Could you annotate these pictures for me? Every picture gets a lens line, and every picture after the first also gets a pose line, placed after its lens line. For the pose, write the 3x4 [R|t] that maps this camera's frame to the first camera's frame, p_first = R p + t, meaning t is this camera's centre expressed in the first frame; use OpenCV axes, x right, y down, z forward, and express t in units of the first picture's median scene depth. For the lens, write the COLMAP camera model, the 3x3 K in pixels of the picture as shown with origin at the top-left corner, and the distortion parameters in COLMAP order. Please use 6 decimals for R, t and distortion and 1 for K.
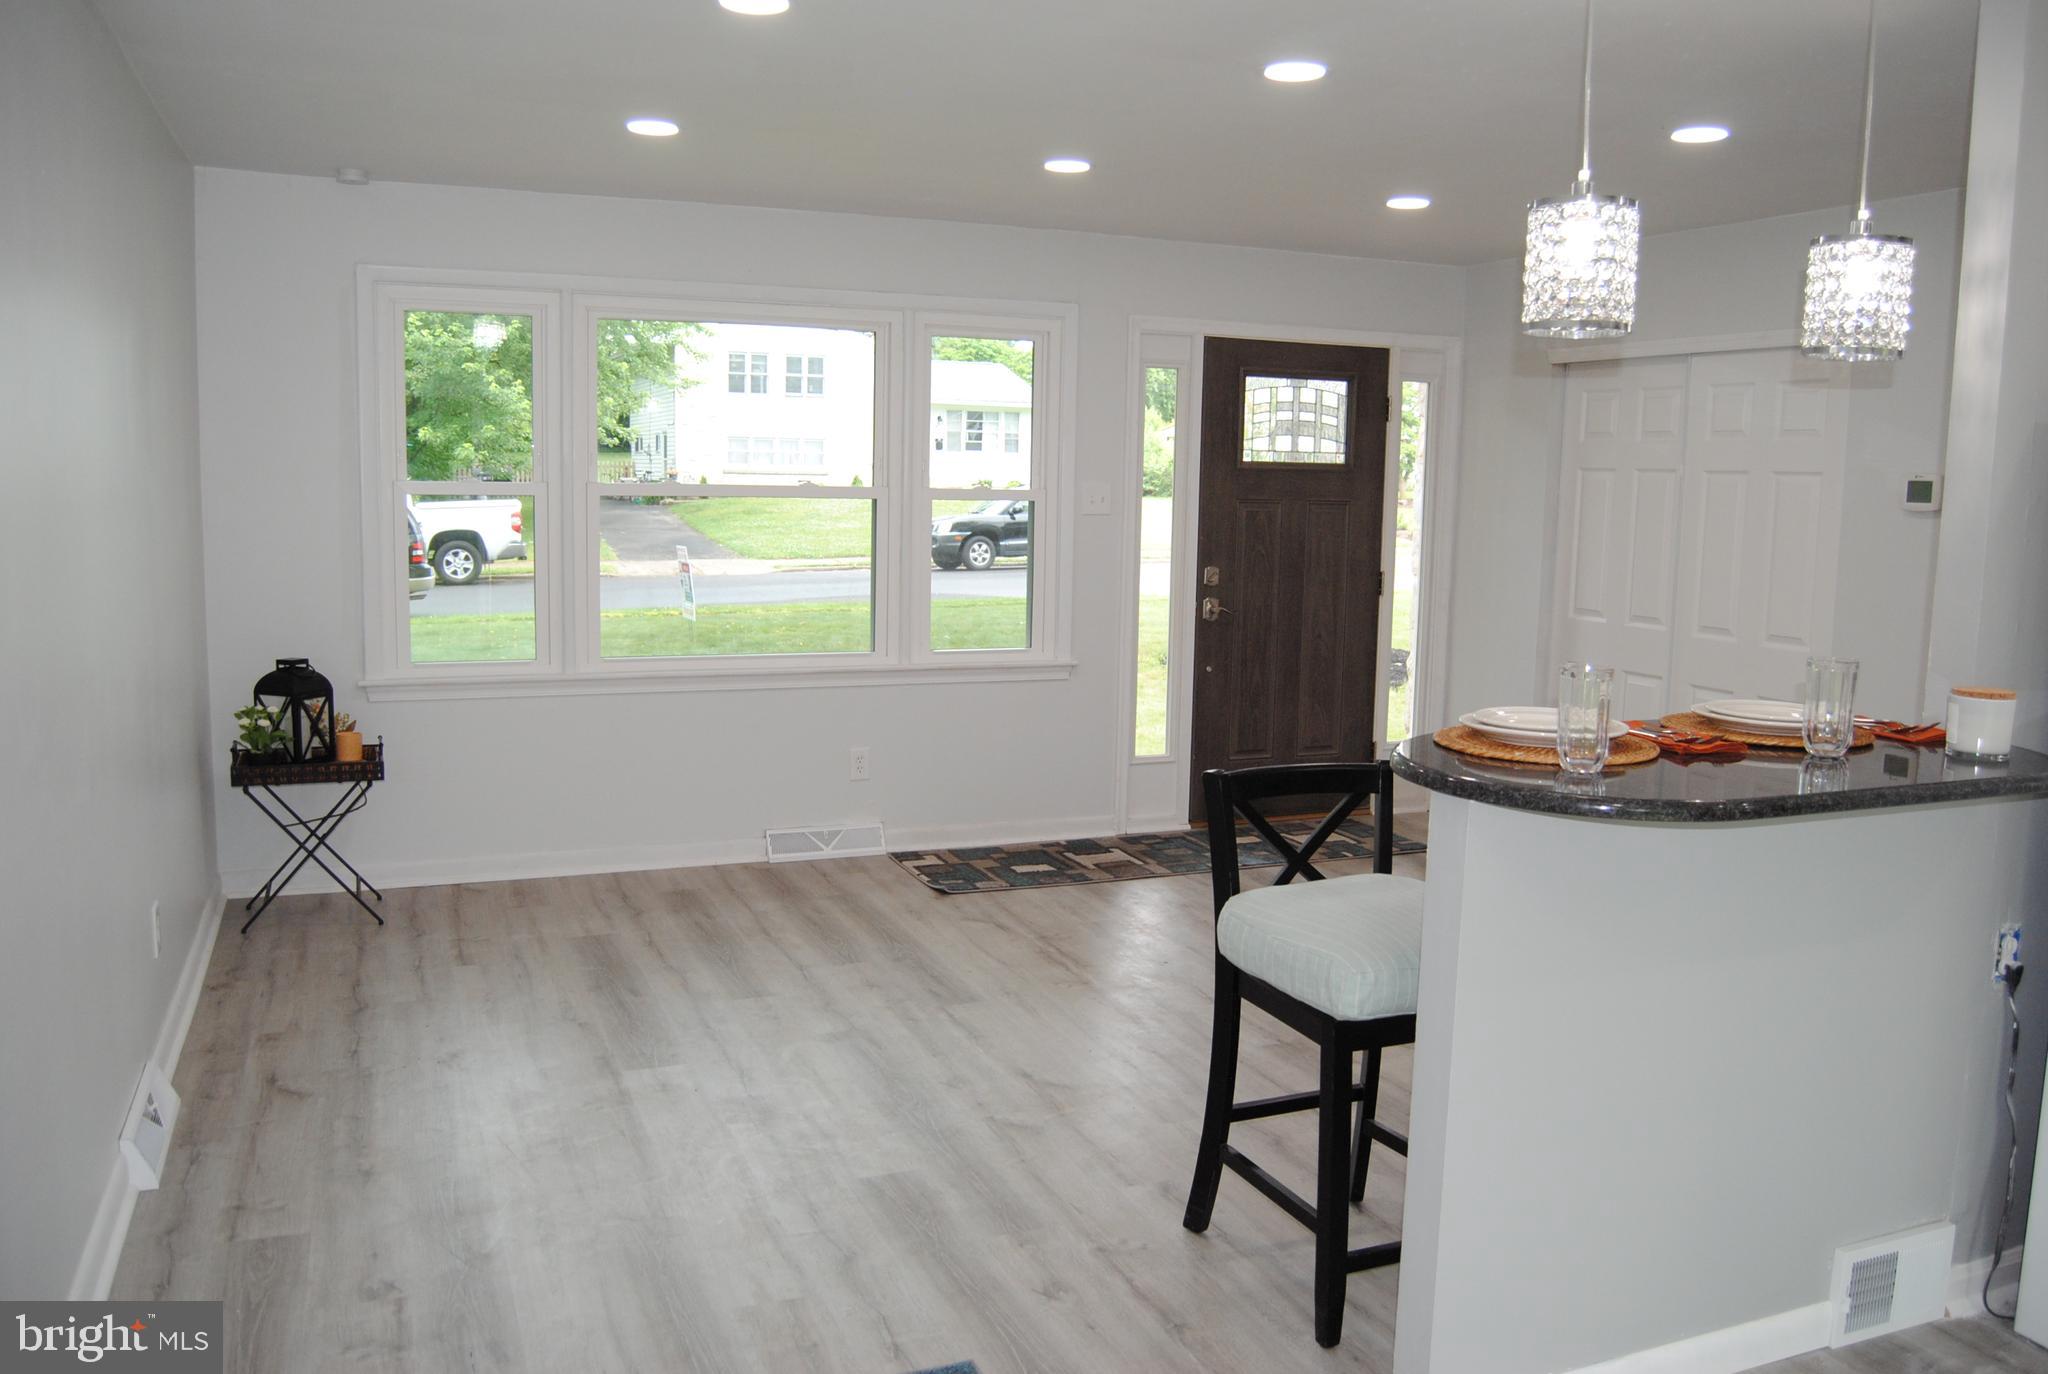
lens RADIAL K [[1615.8, 0, 1045.8], [0, 1615.8, 697.7], [0, 0, 1]] dist [-0.095307, 0.034398]
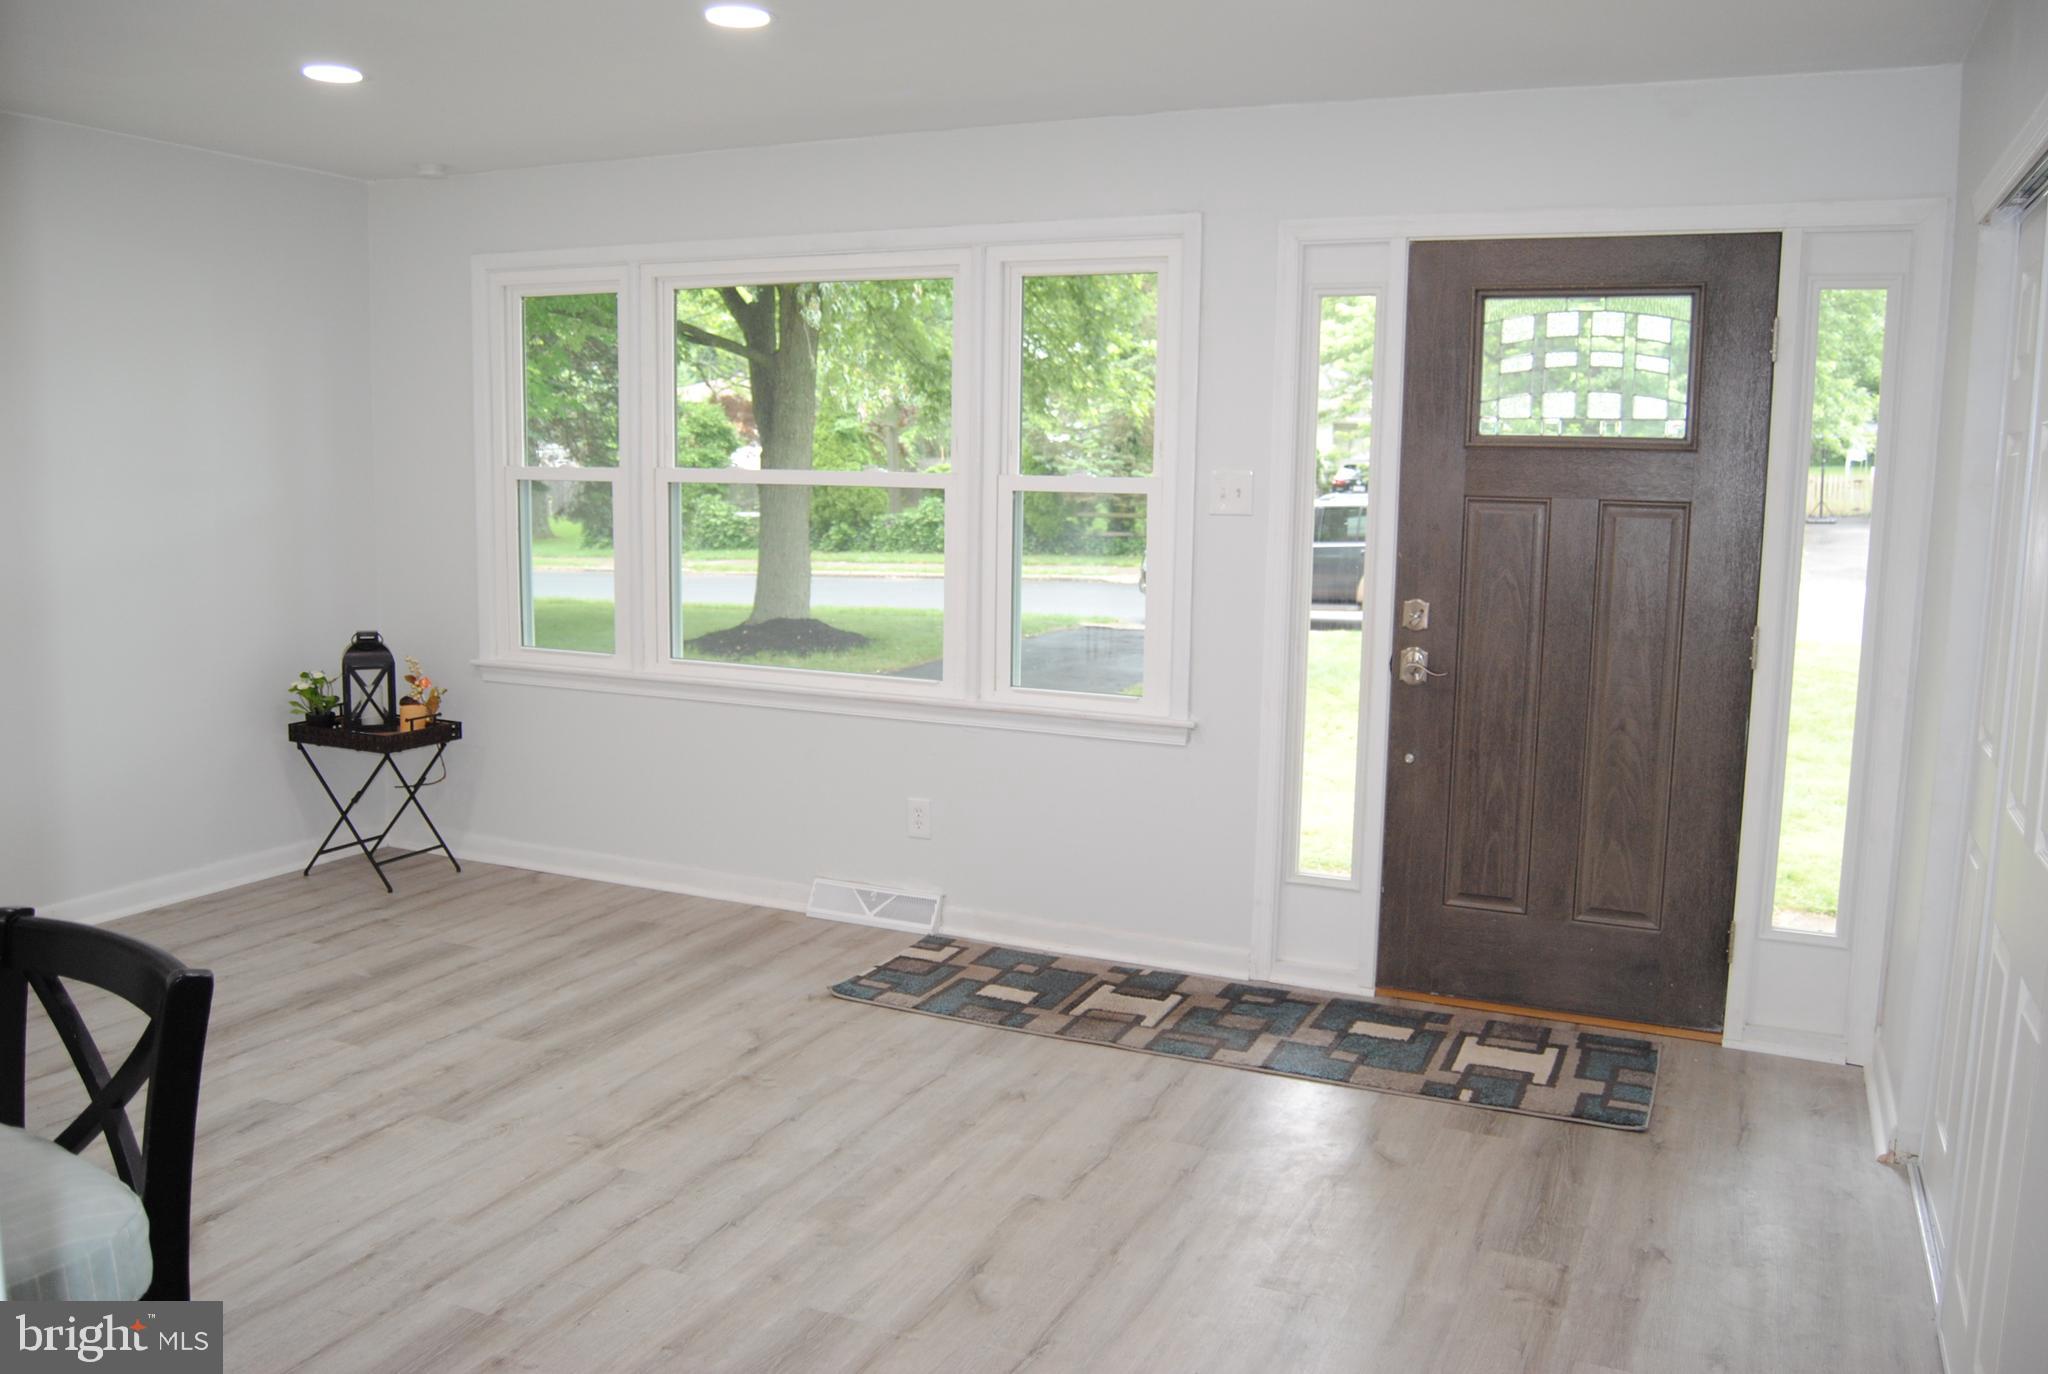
lens RADIAL K [[1615.8, 0, 1039.5], [0, 1615.8, 691.2], [0, 0, 1]] dist [-0.095307, 0.034398]
pose [[0.676039, 0.095263, -0.730682, 0.571376], [-0.103163, 0.994078, 0.034156, -0.062333], [0.729609, 0.052289, 0.681863, 0.551221]]
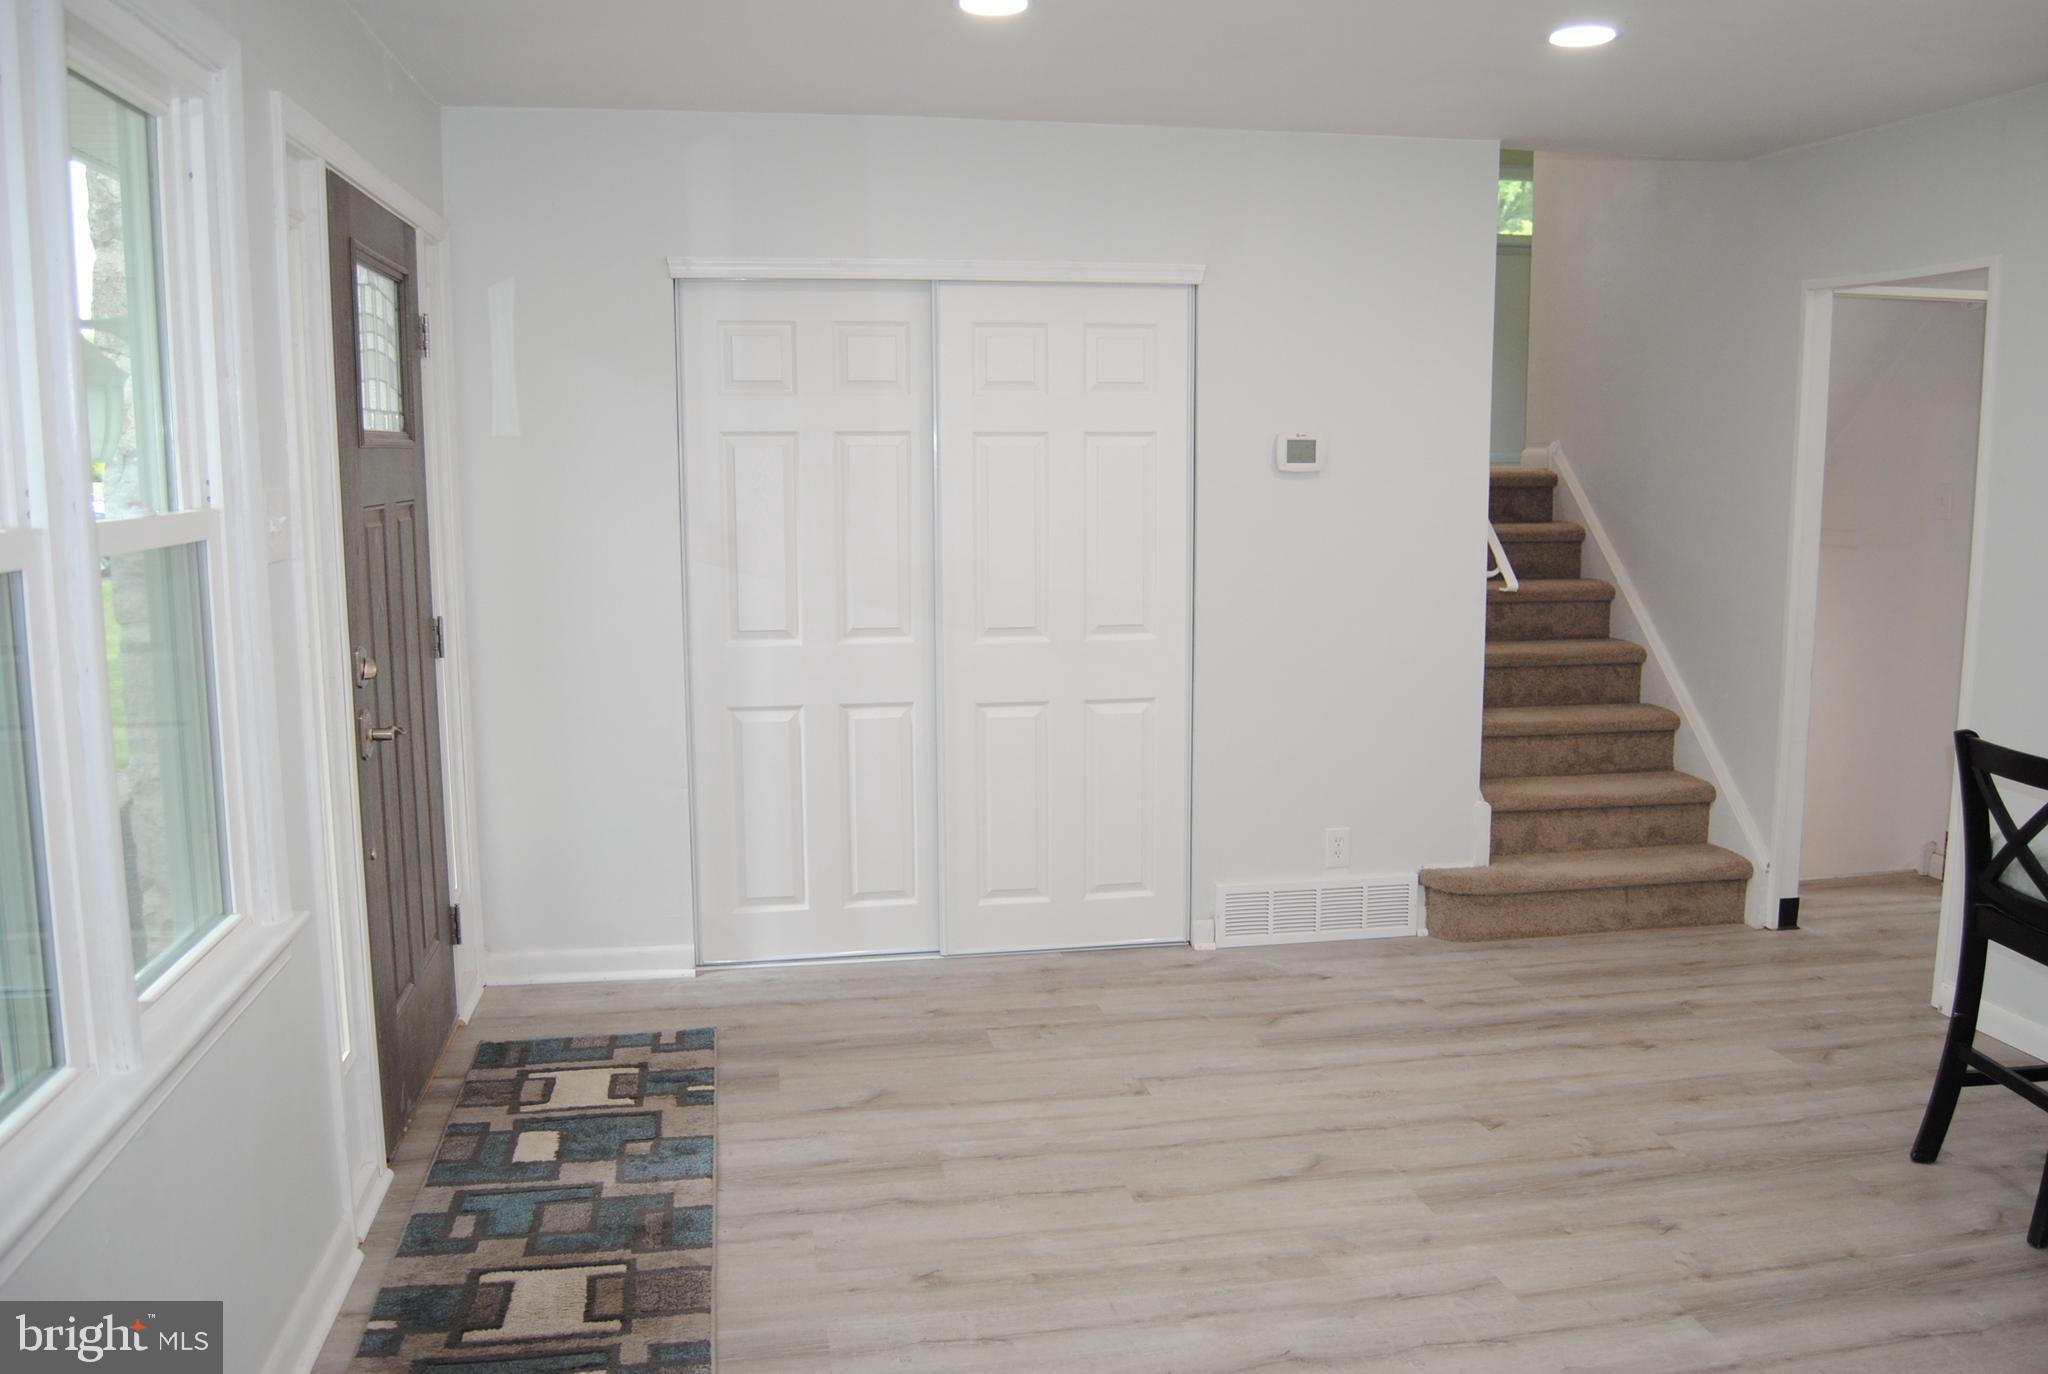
lens RADIAL K [[1615.8, 0, 1026.7], [0, 1615.8, 697.3], [0, 0, 1]] dist [-0.095307, 0.034398]
pose [[0.223469, -0.167818, 0.960156, -0.384763], [0.140721, 0.980302, 0.138587, -0.127378], [-0.964500, 0.104144, 0.242682, 0.834697]]
